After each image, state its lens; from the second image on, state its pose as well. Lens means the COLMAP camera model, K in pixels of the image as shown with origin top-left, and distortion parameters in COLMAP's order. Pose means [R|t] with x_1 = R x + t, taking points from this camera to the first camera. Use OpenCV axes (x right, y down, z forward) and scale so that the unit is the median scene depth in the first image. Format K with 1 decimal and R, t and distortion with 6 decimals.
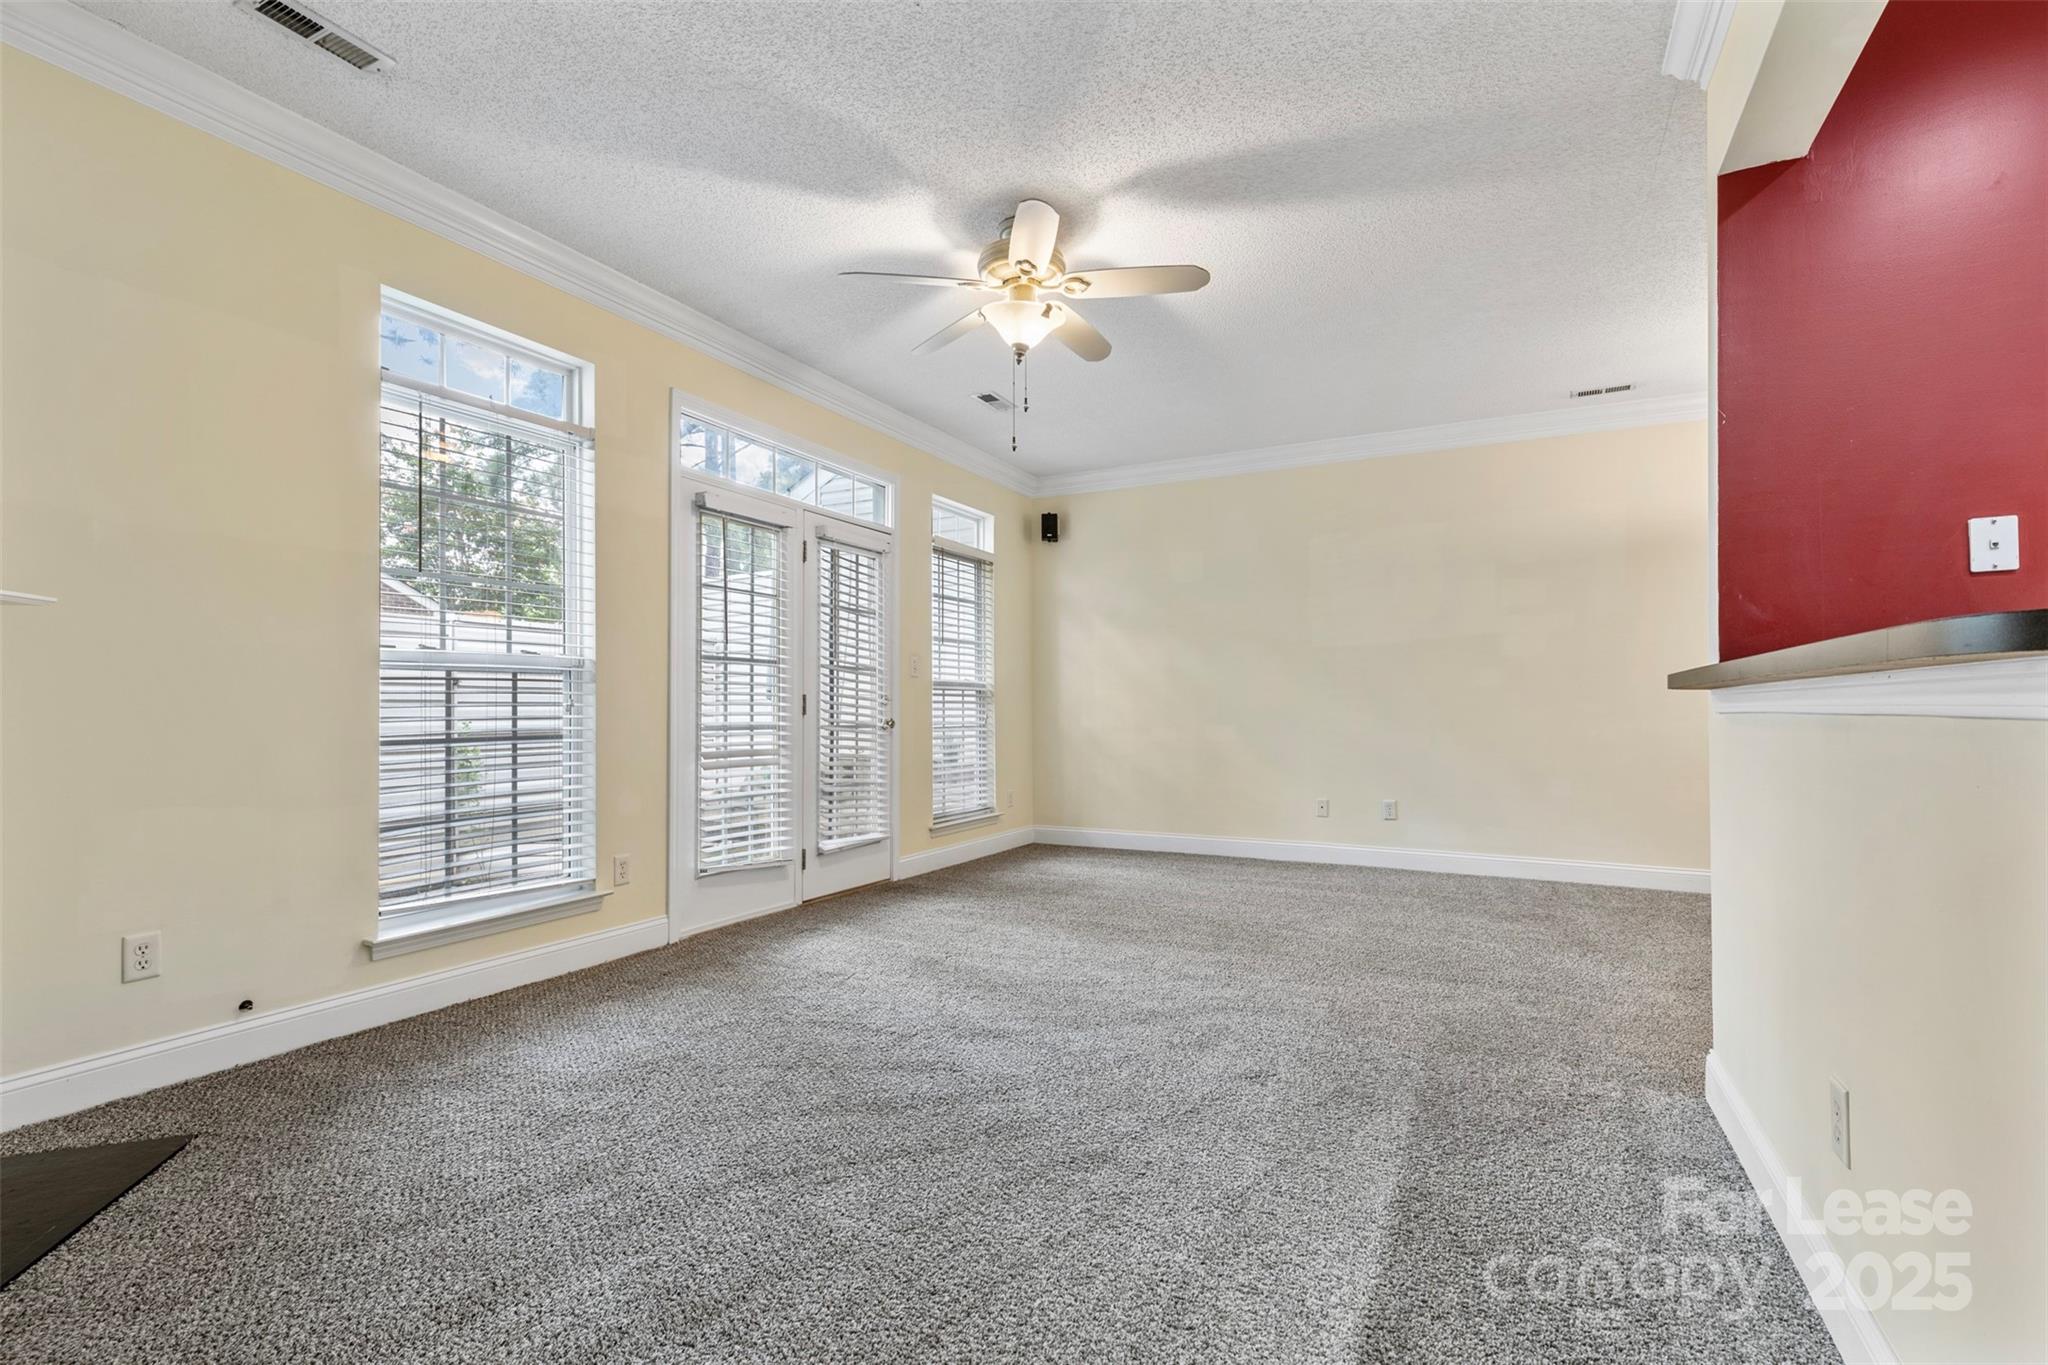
lens RADIAL K [[927.5, 0, 1029.8], [0, 927.5, 692.3], [0, 0, 1]] dist [0.001284, 0.000020]
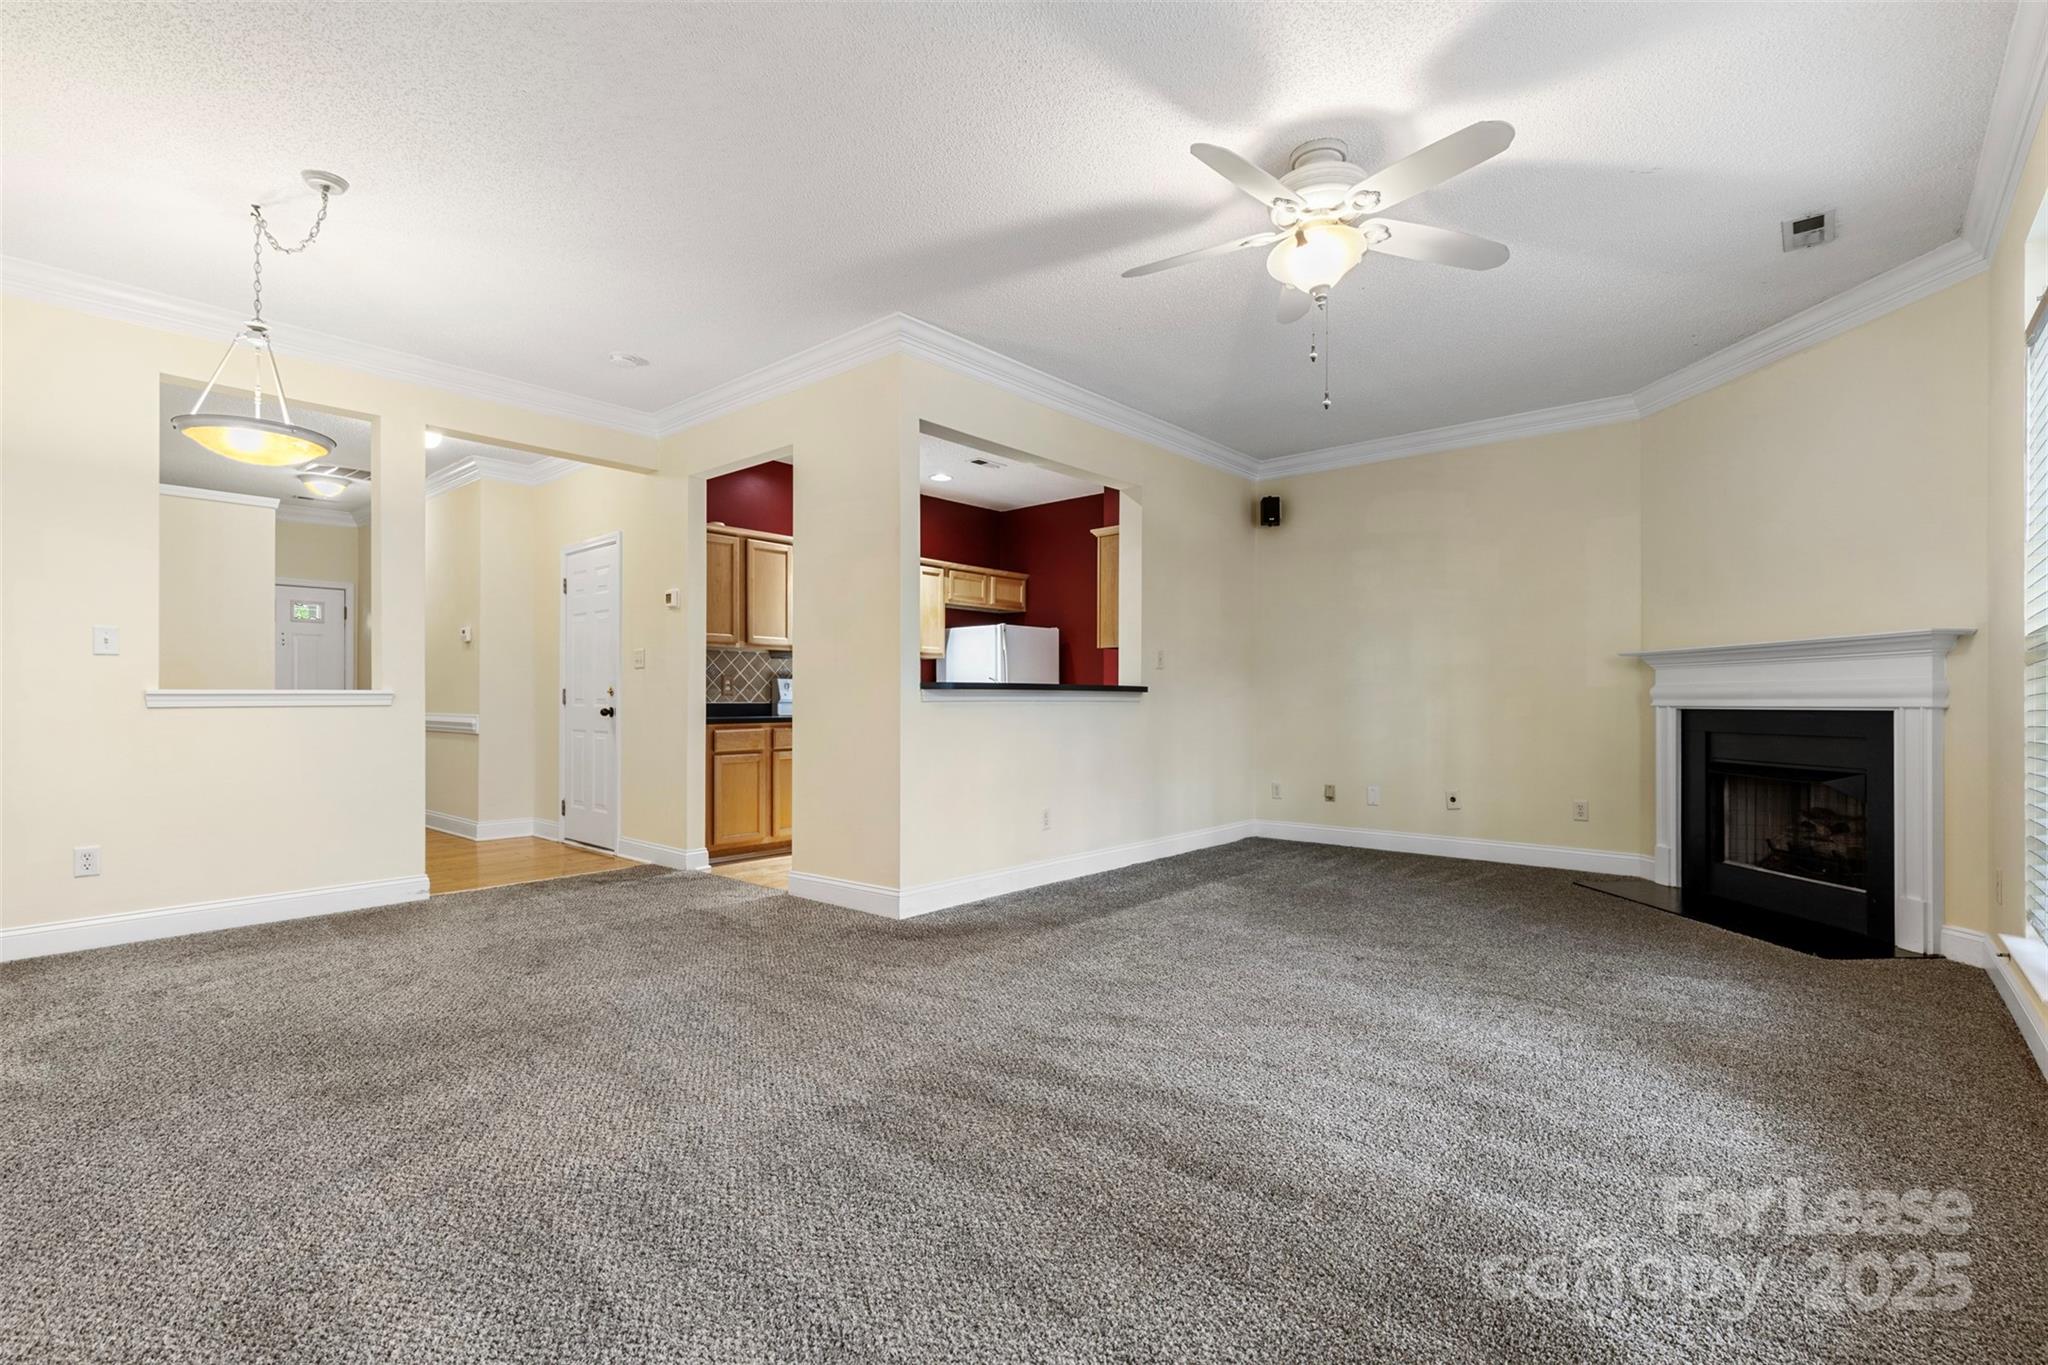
lens RADIAL K [[922.4, 0, 1032.5], [0, 922.4, 702.1], [0, 0, 1]] dist [0.000041, 0.000014]
pose [[-0.973228, 0.001092, 0.229841, 0.037244], [-0.002222, 0.999897, -0.014162, 0.024516], [-0.229833, -0.014293, -0.973125, 1.371156]]
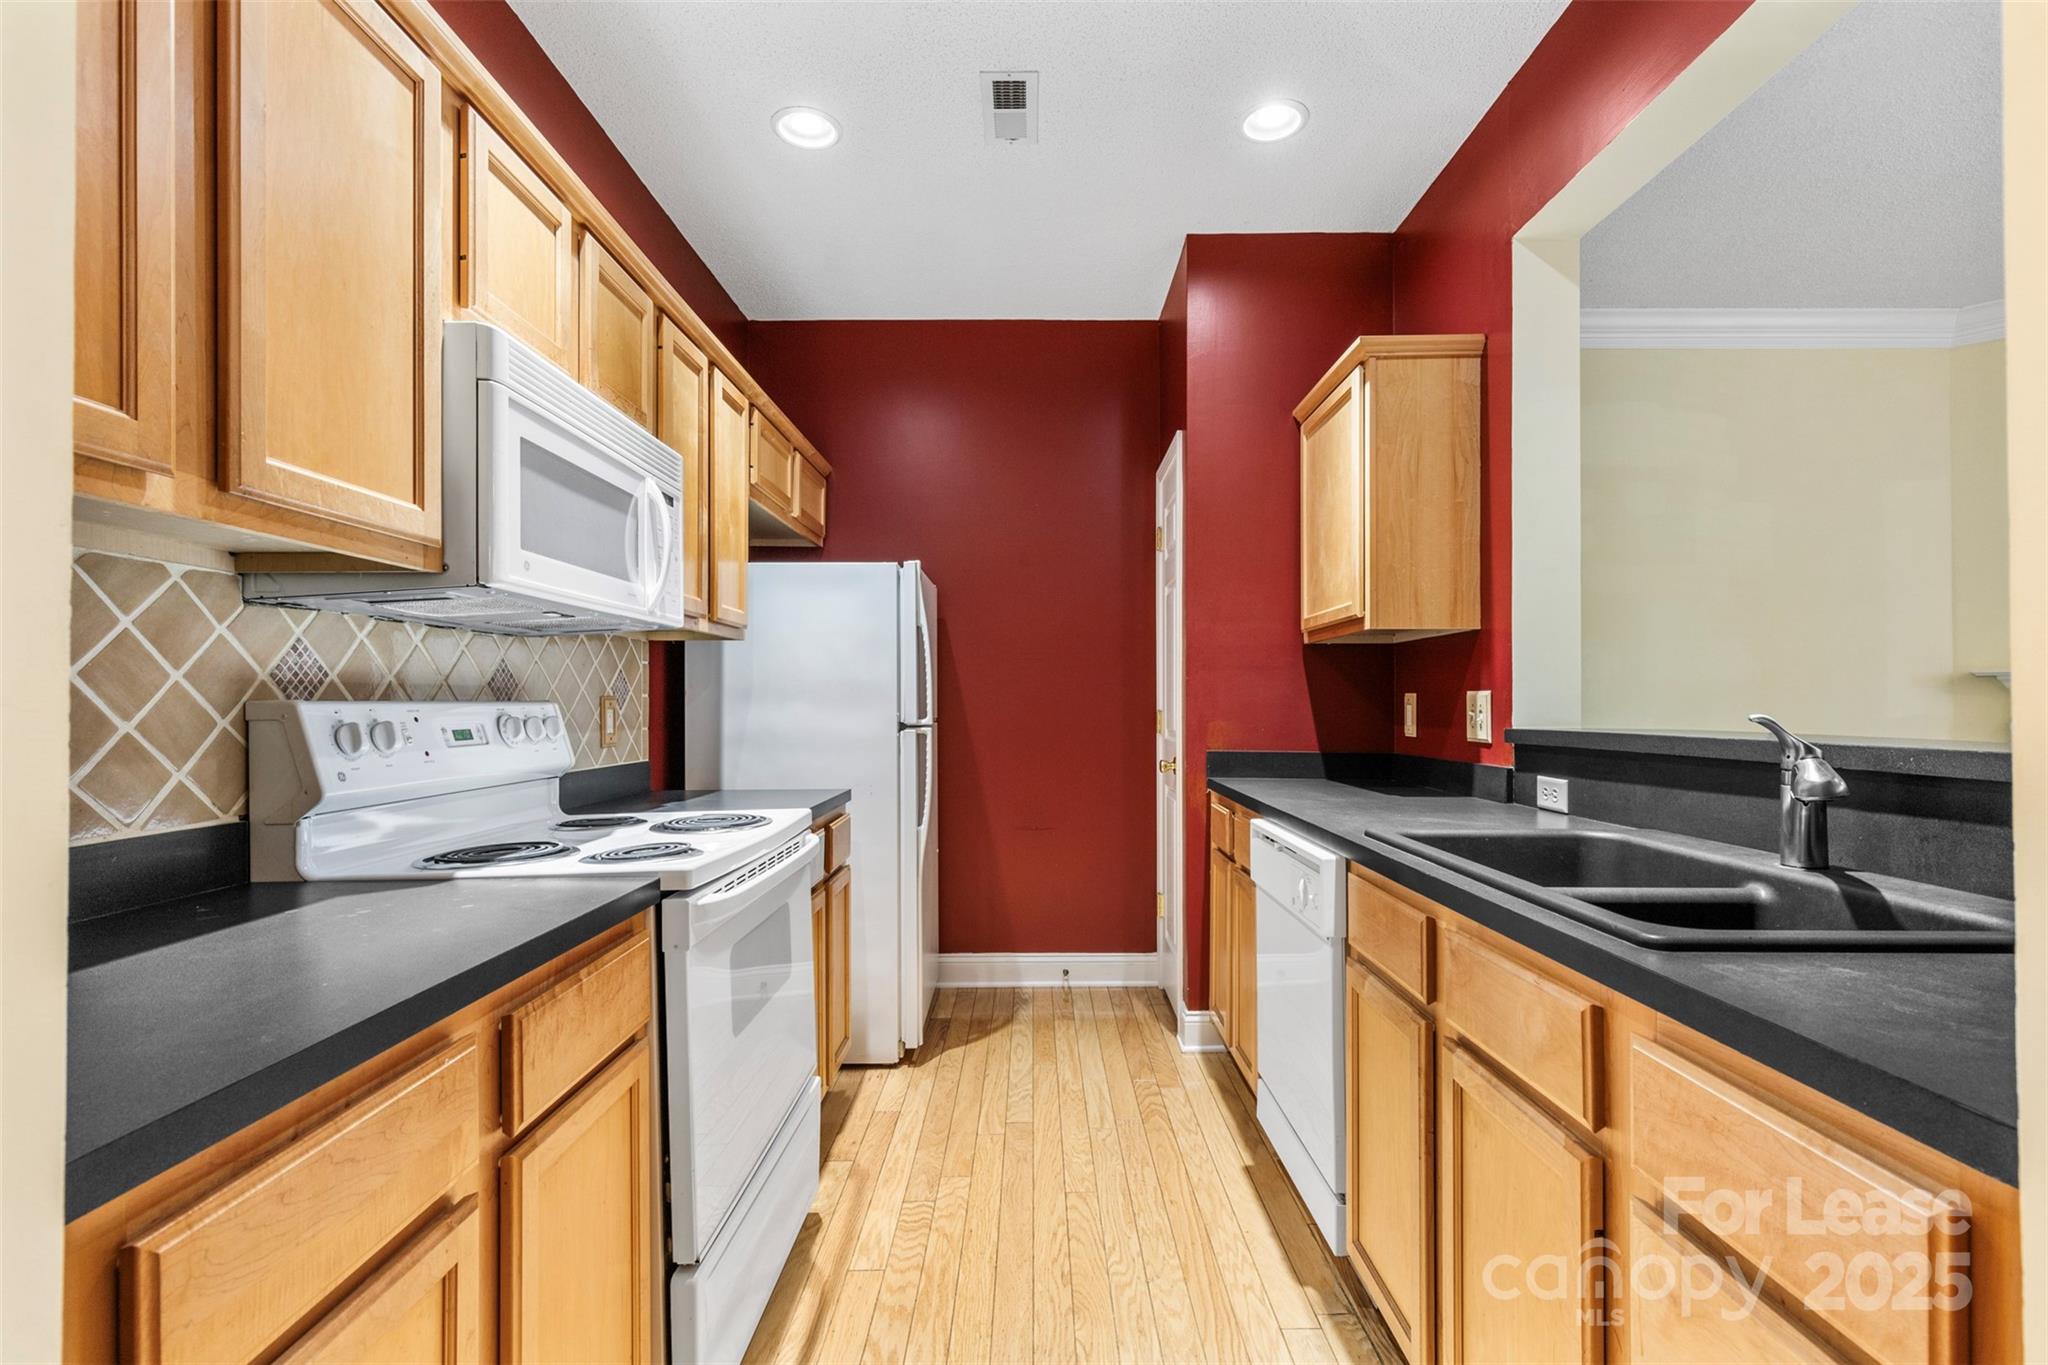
lens RADIAL K [[922.4, 0, 1032.5], [0, 922.4, 702.1], [0, 0, 1]] dist [0.000041, 0.000014]
pose [[-0.884719, 0.003460, -0.466111, 0.678196], [0.010726, 0.999859, -0.012936, -0.024529], [0.466001, -0.016444, -0.884632, 0.450162]]
